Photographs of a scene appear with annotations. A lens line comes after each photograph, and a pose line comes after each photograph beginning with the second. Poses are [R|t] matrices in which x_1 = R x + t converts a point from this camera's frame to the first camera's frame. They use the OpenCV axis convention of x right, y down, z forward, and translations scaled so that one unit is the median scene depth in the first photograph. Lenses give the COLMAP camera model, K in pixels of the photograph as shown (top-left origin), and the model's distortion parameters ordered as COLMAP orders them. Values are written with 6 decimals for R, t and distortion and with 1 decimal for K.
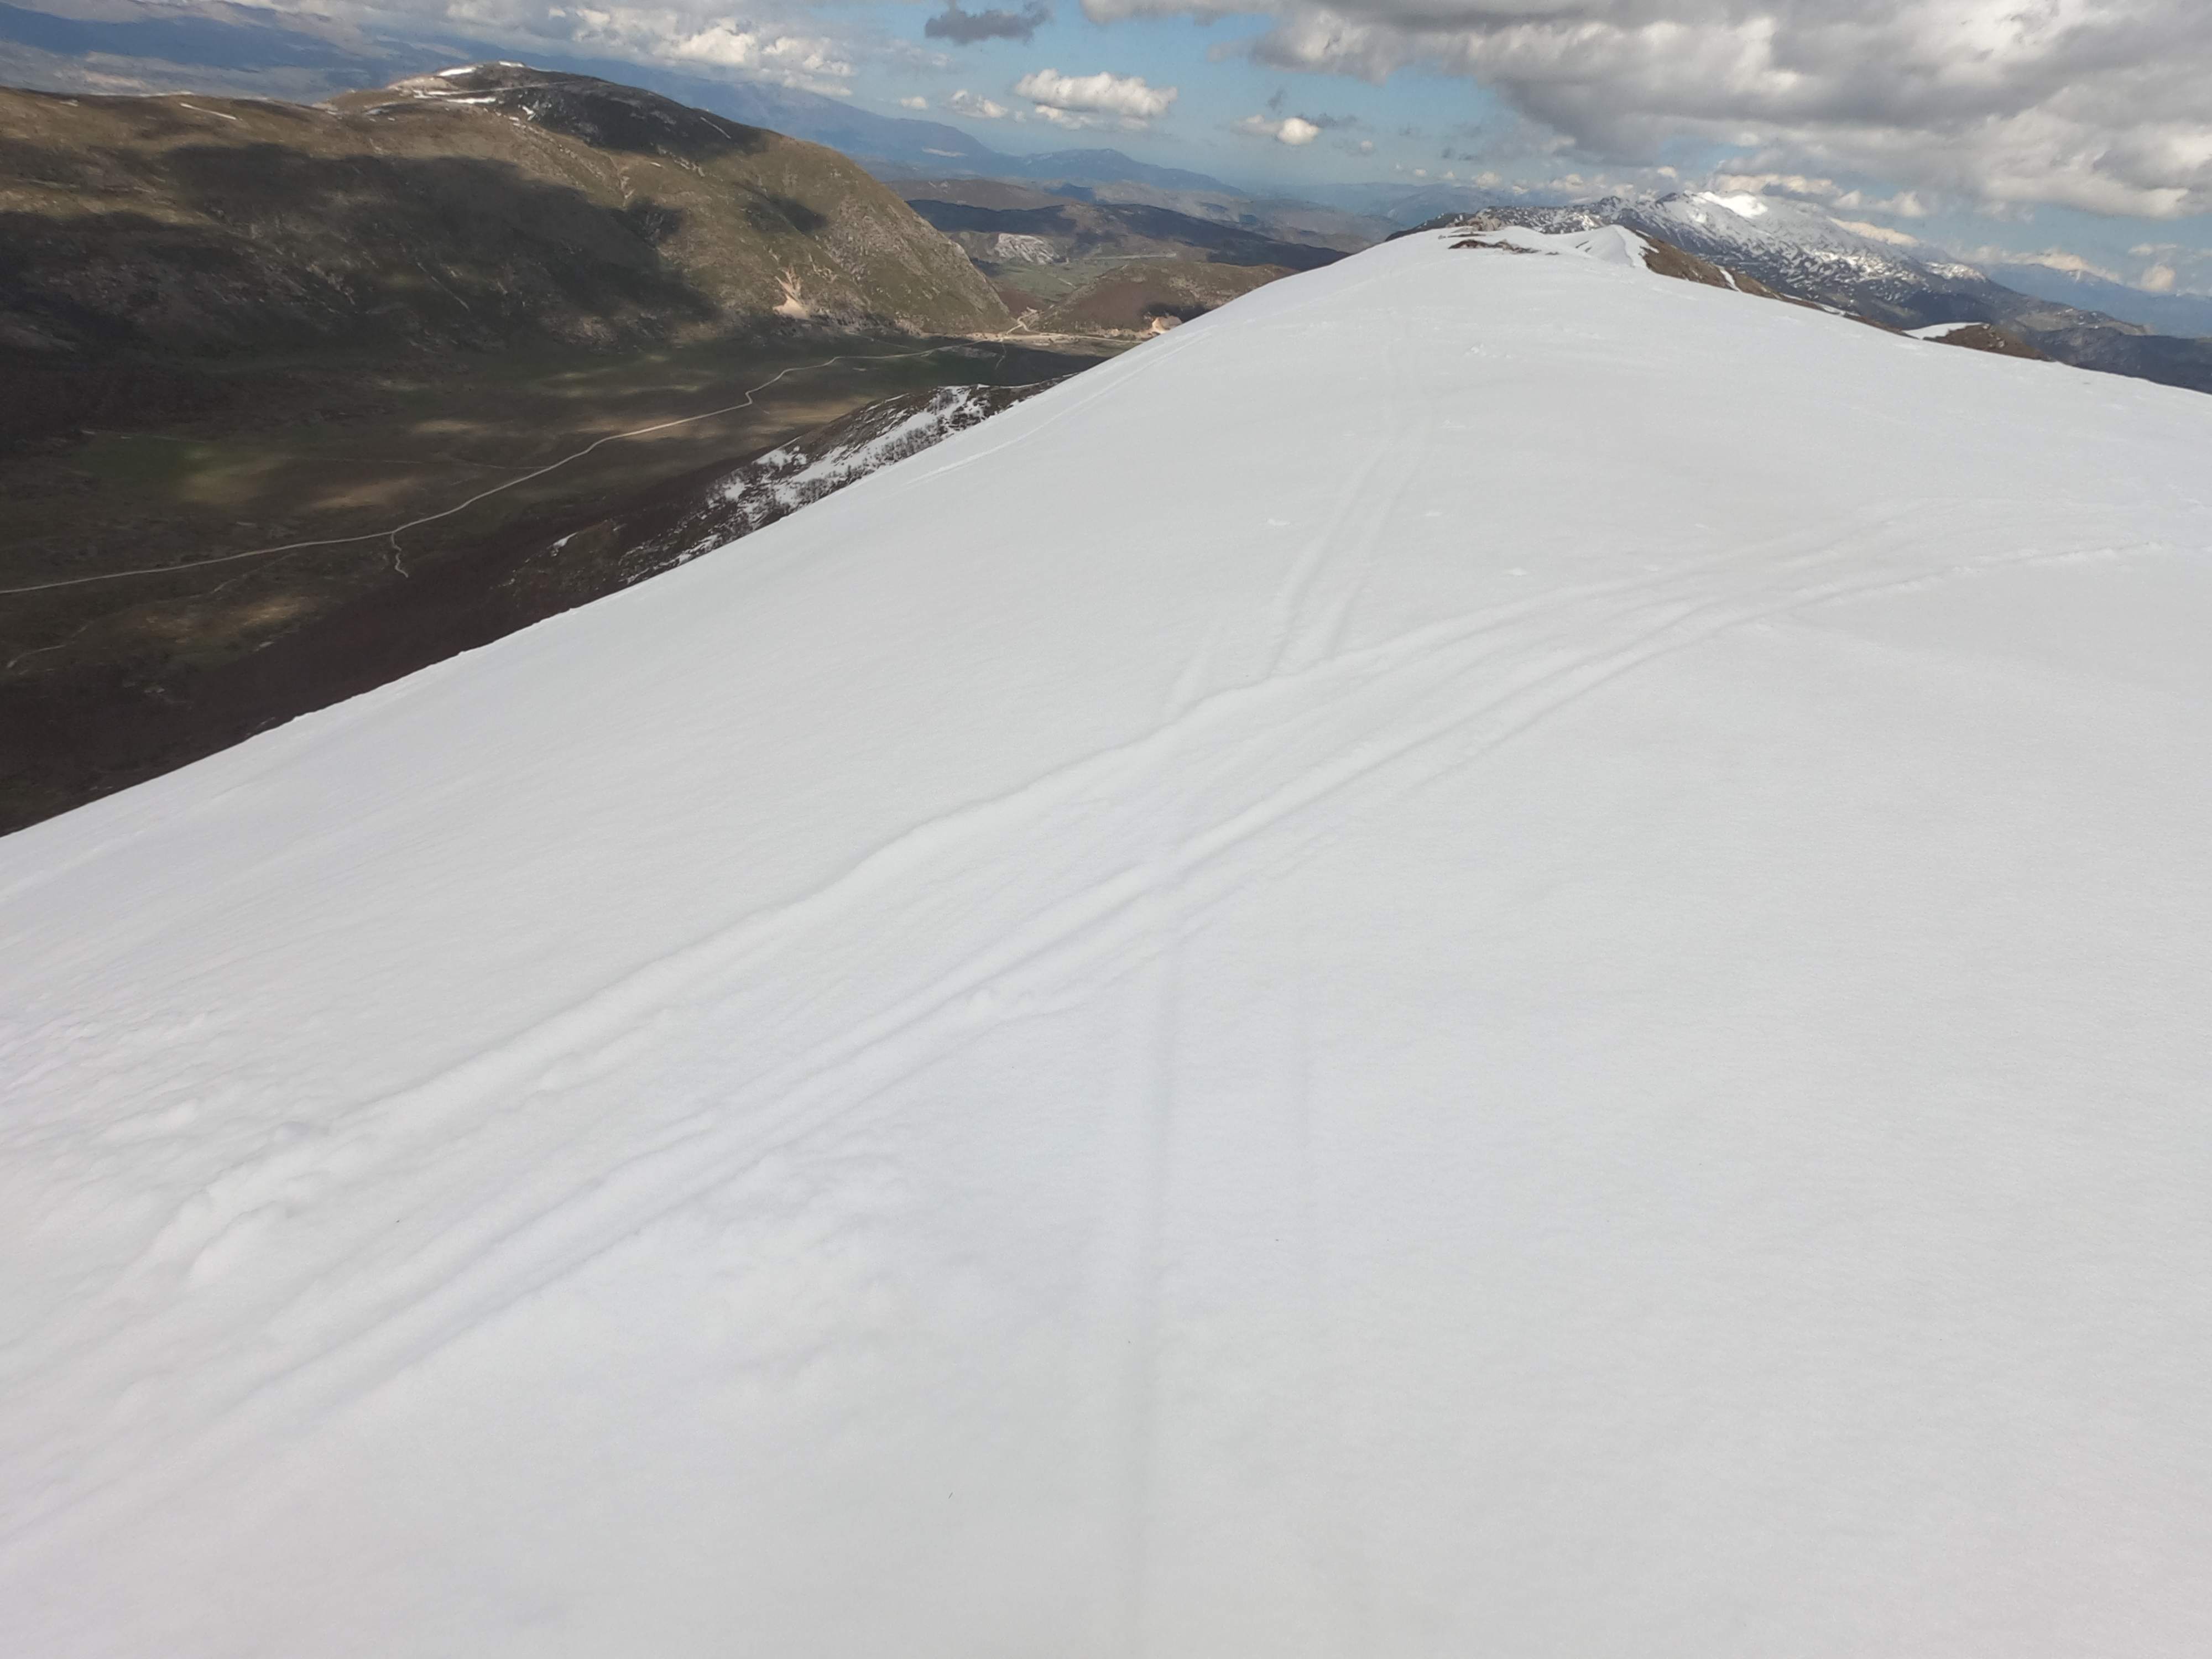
lens RADIAL K [[1104.3, 0, 1113.3], [0, 1104.3, 847.9], [0, 0, 1]] dist [-0.003639, 0.001548]
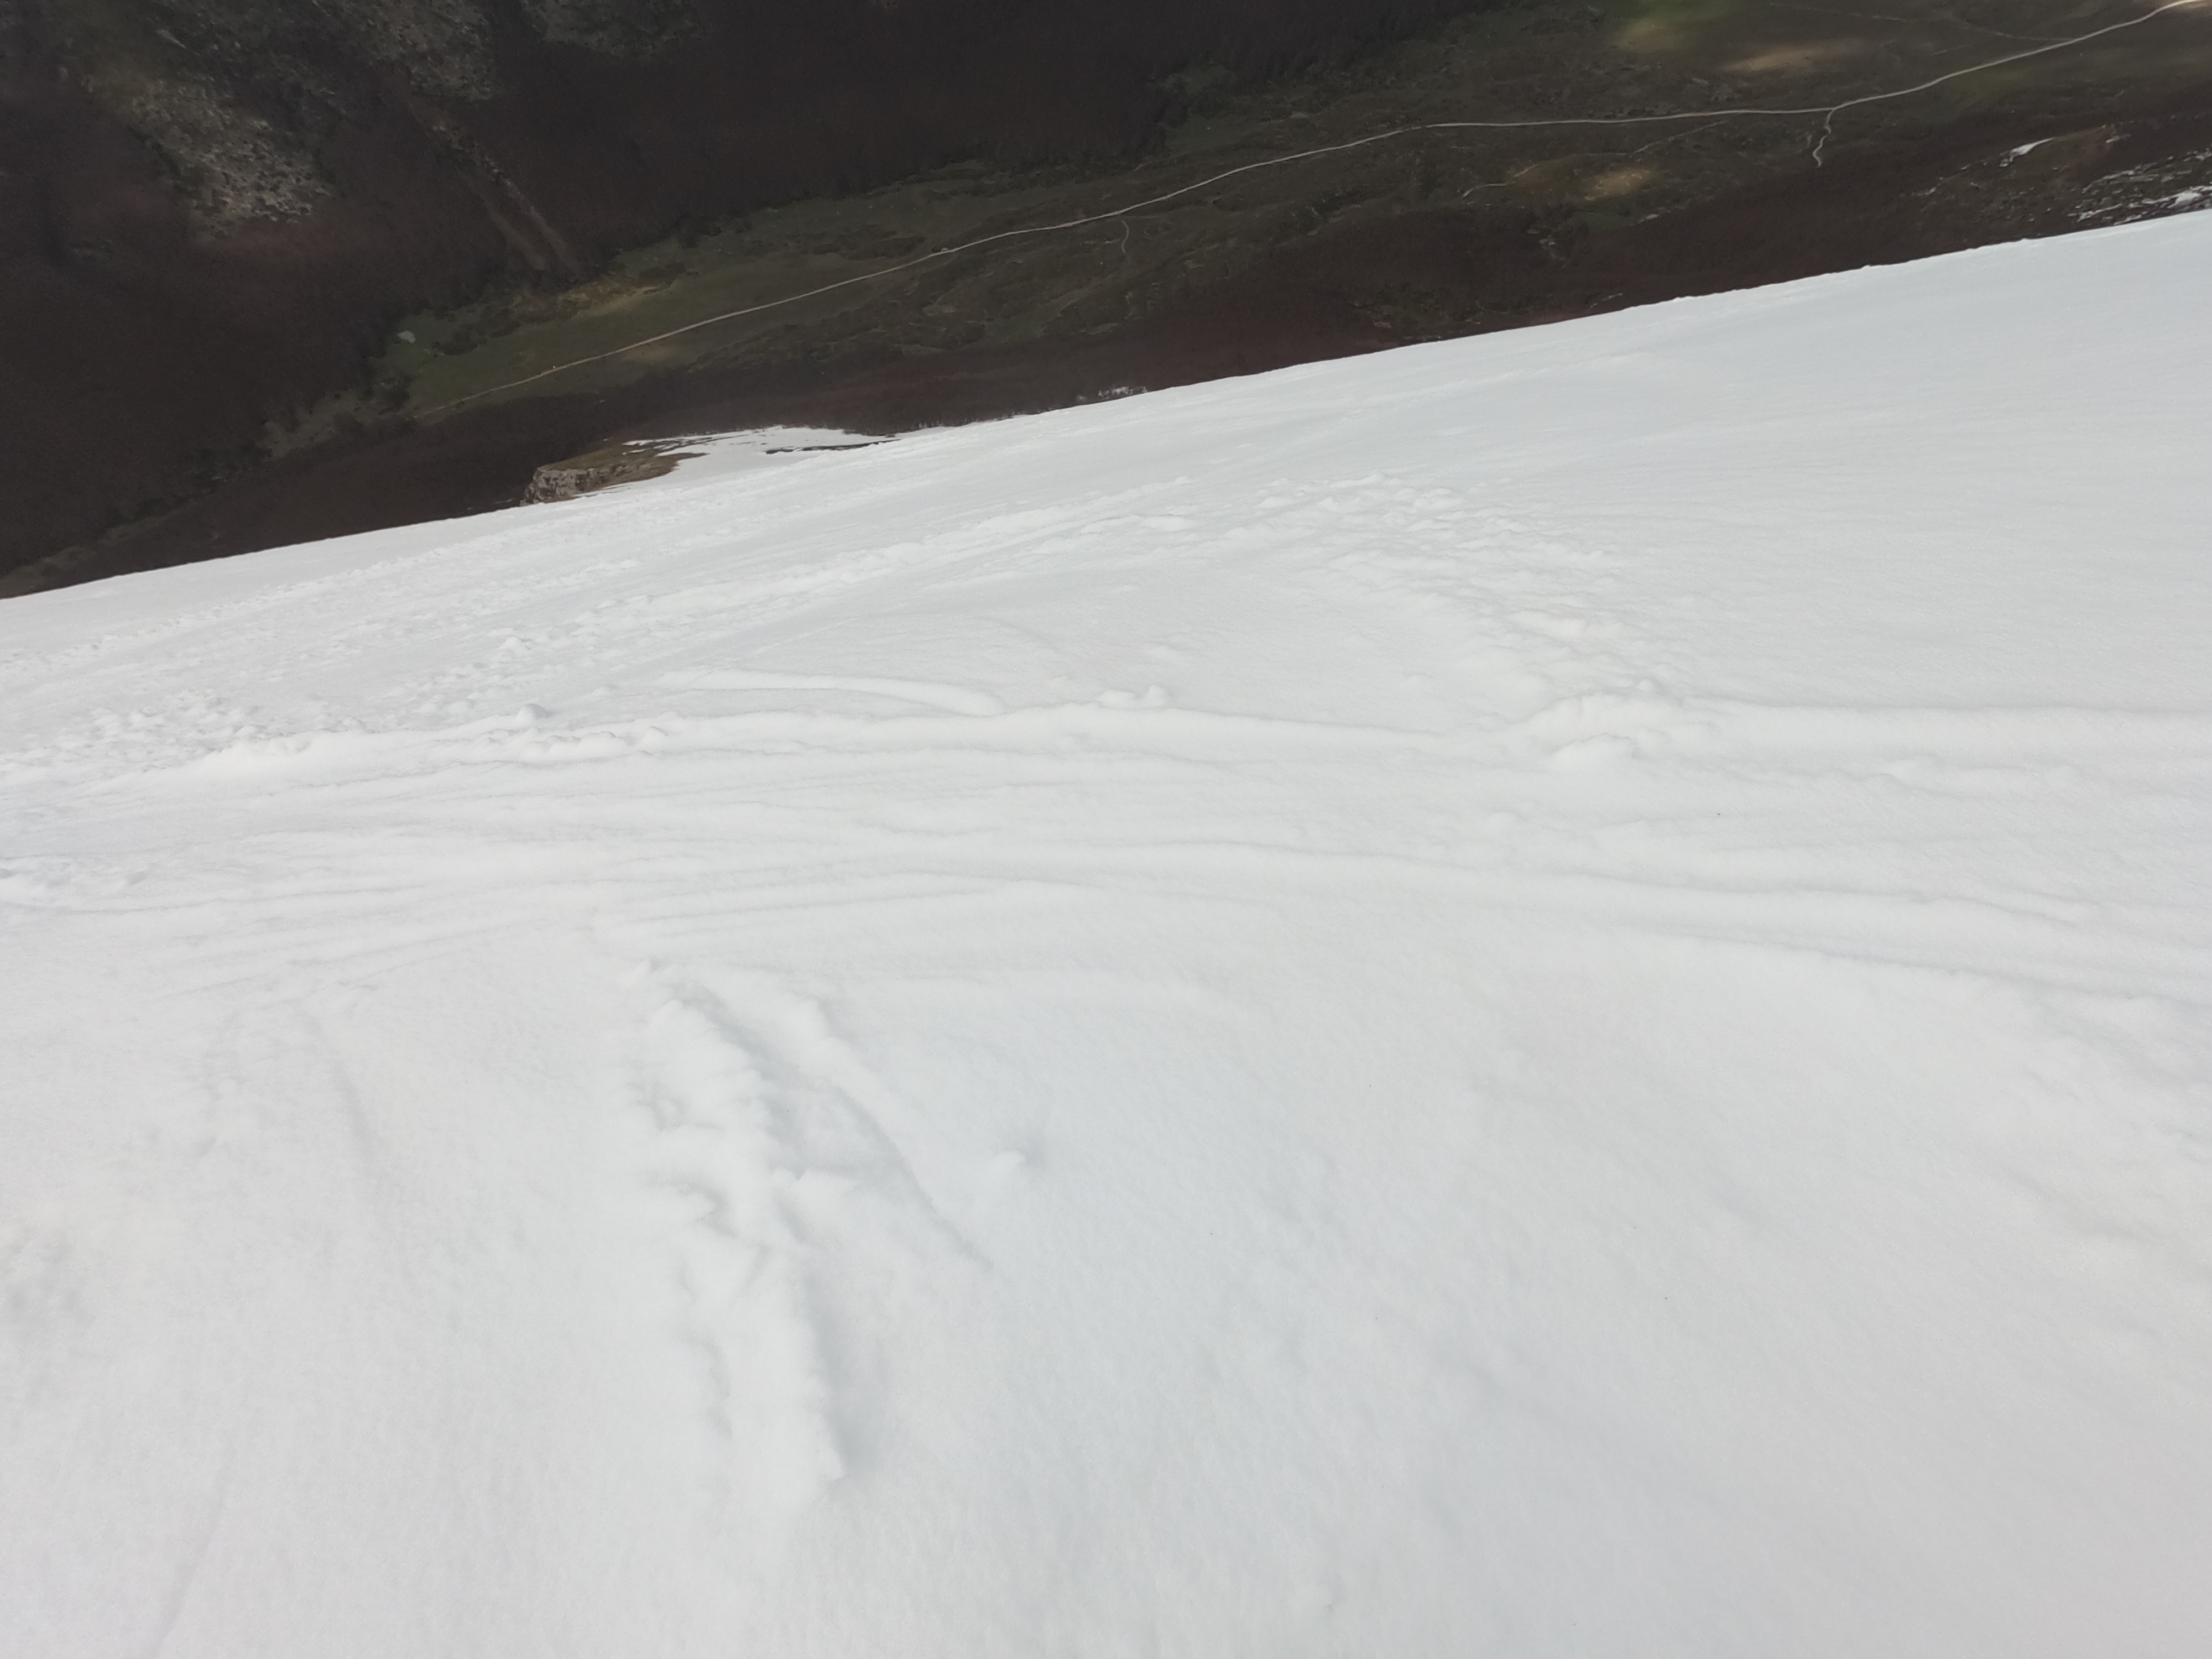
lens RADIAL K [[1104.3, 0, 1081.0], [0, 1104.3, 853.8], [0, 0, 1]] dist [-0.003639, 0.001548]
pose [[0.469903, 0.575858, -0.669013, -0.181607], [-0.341802, 0.817478, 0.463575, 0.077524], [0.813857, 0.010834, 0.580965, -0.095224]]
